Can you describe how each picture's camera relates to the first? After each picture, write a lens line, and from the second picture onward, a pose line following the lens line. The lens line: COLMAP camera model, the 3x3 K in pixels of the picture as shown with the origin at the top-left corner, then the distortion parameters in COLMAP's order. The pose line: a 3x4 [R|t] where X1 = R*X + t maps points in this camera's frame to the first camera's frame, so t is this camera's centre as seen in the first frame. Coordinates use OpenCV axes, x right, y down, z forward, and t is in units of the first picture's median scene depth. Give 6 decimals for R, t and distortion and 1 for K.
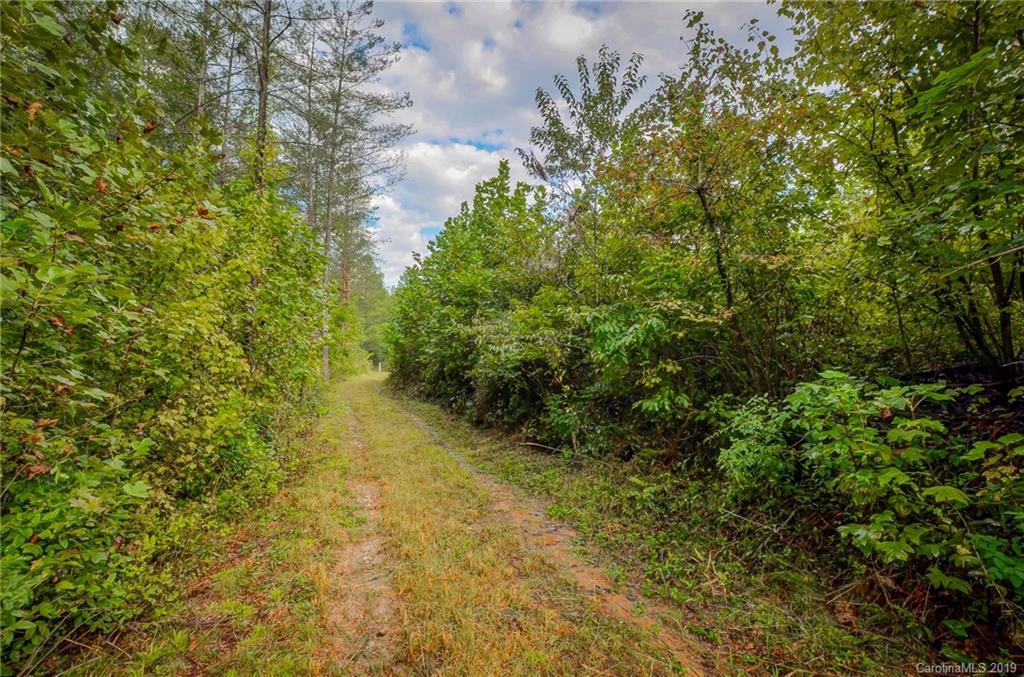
lens RADIAL K [[464.3, 0, 504.4], [0, 464.3, 343.2], [0, 0, 1]] dist [-0.021158, 0.007027]
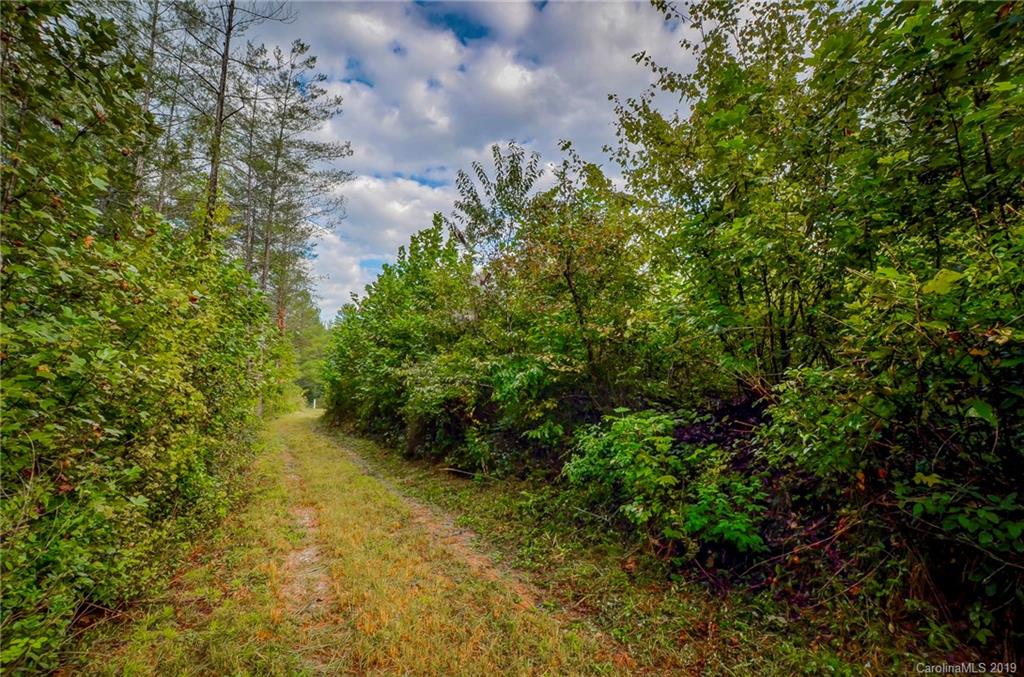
lens RADIAL K [[464.3, 0, 504.4], [0, 464.3, 343.2], [0, 0, 1]] dist [-0.021158, 0.007027]
pose [[0.992070, 0.001378, 0.125680, 0.039514], [0.007800, 0.997338, -0.072501, -0.016066], [-0.125446, 0.072907, 0.989418, -0.180625]]
